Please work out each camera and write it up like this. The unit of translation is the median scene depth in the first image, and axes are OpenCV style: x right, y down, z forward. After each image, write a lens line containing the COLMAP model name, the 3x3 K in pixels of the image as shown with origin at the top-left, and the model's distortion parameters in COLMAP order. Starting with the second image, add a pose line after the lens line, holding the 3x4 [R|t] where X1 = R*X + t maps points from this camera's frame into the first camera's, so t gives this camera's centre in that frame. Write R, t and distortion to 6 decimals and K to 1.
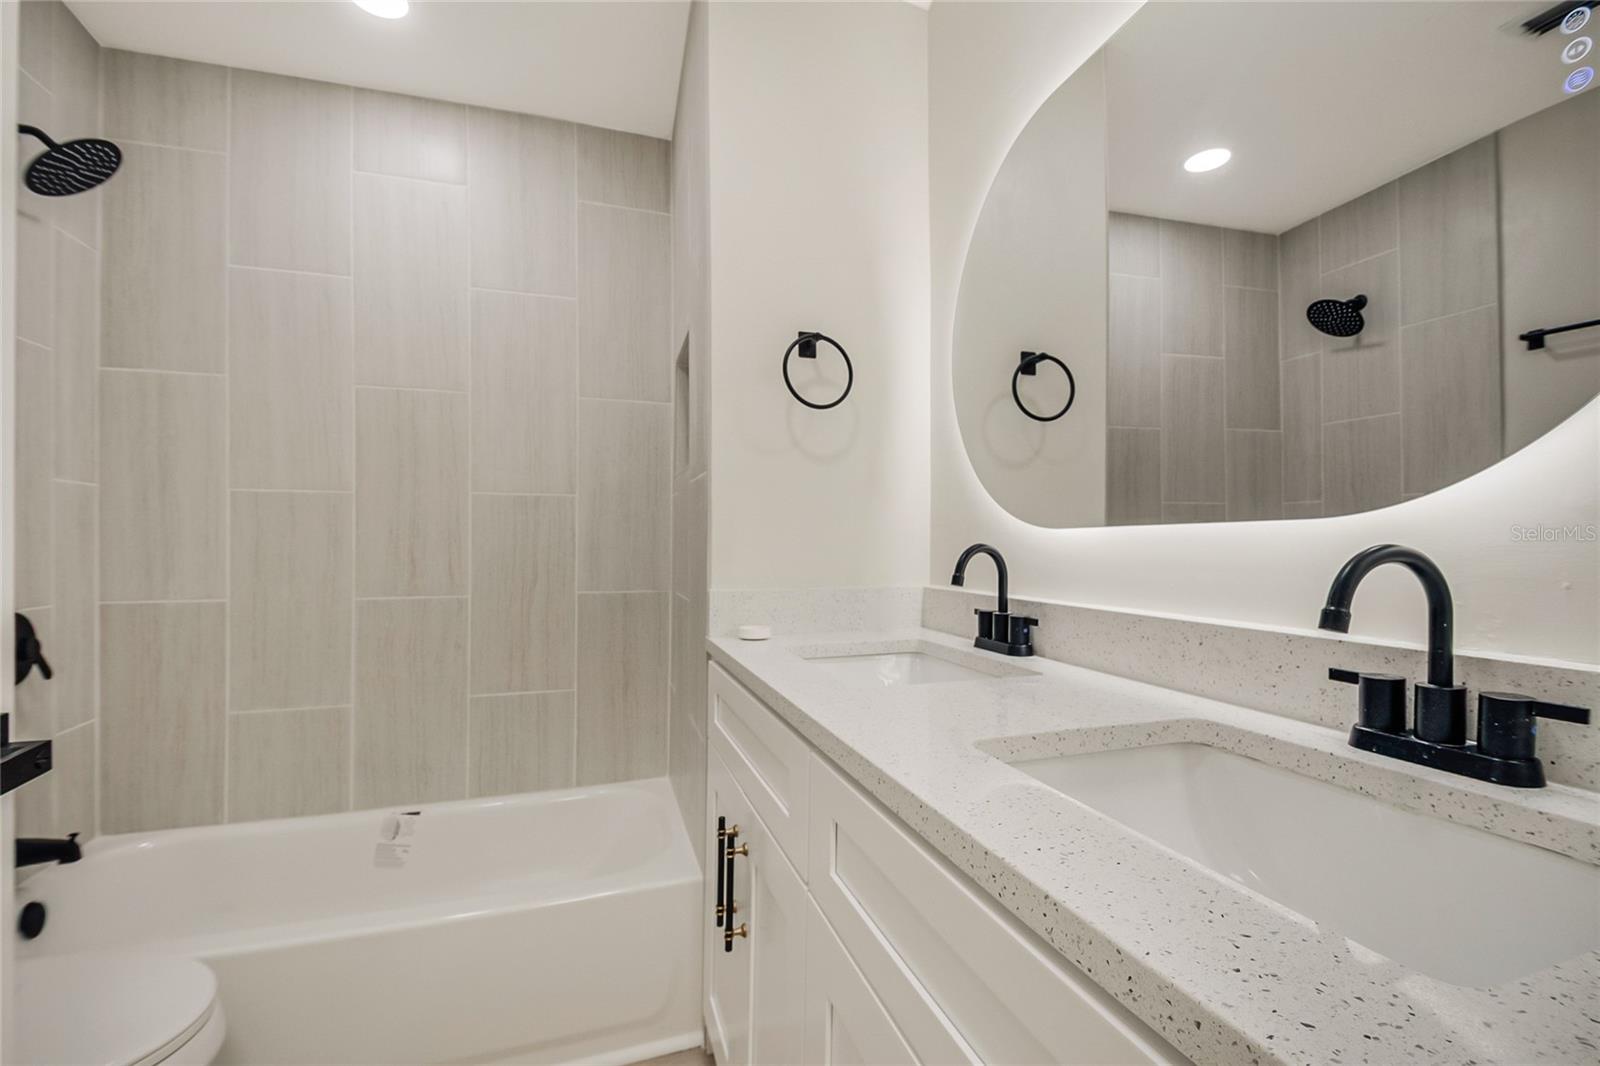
lens RADIAL K [[717.0, 0, 791.5], [0, 717.0, 539.4], [0, 0, 1]] dist [0.021785, 0.000063]
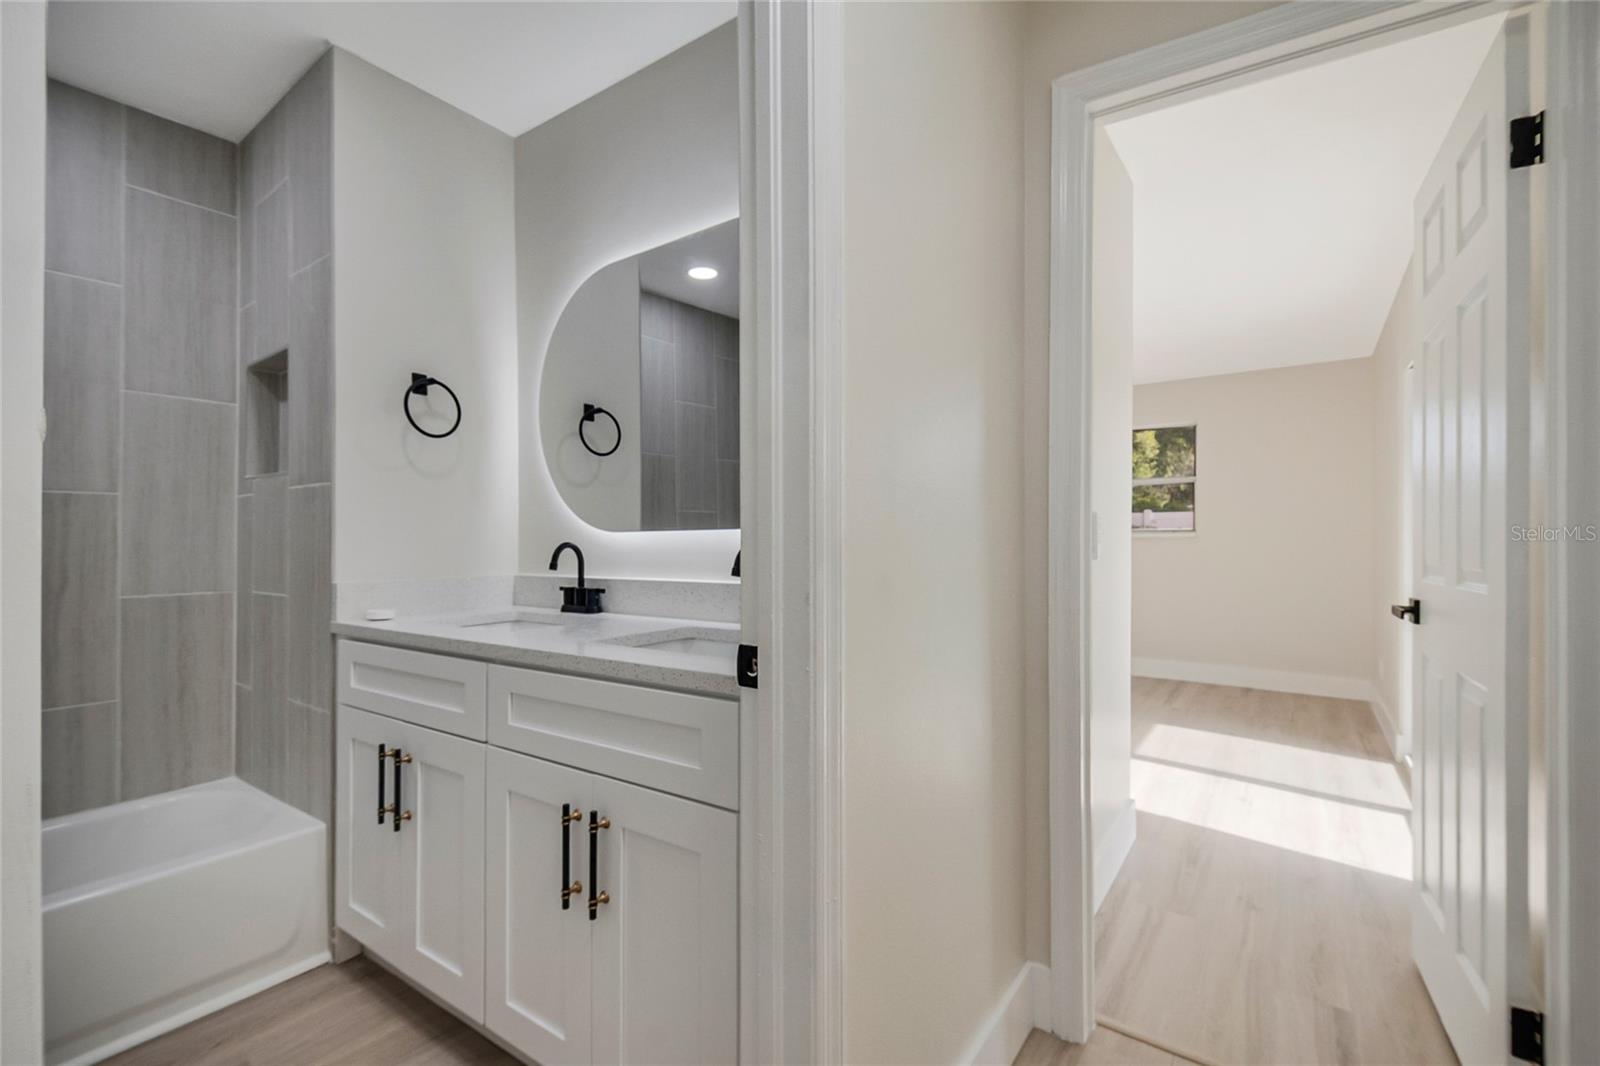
lens RADIAL K [[705.0, 0, 795.0], [0, 705.0, 530.6], [0, 0, 1]] dist [0.002222, -0.024755]
pose [[0.802343, 0.004996, 0.596842, -0.201169], [0.002885, 0.999921, -0.012247, 0.001349], [-0.596856, 0.011548, 0.802265, -0.403124]]
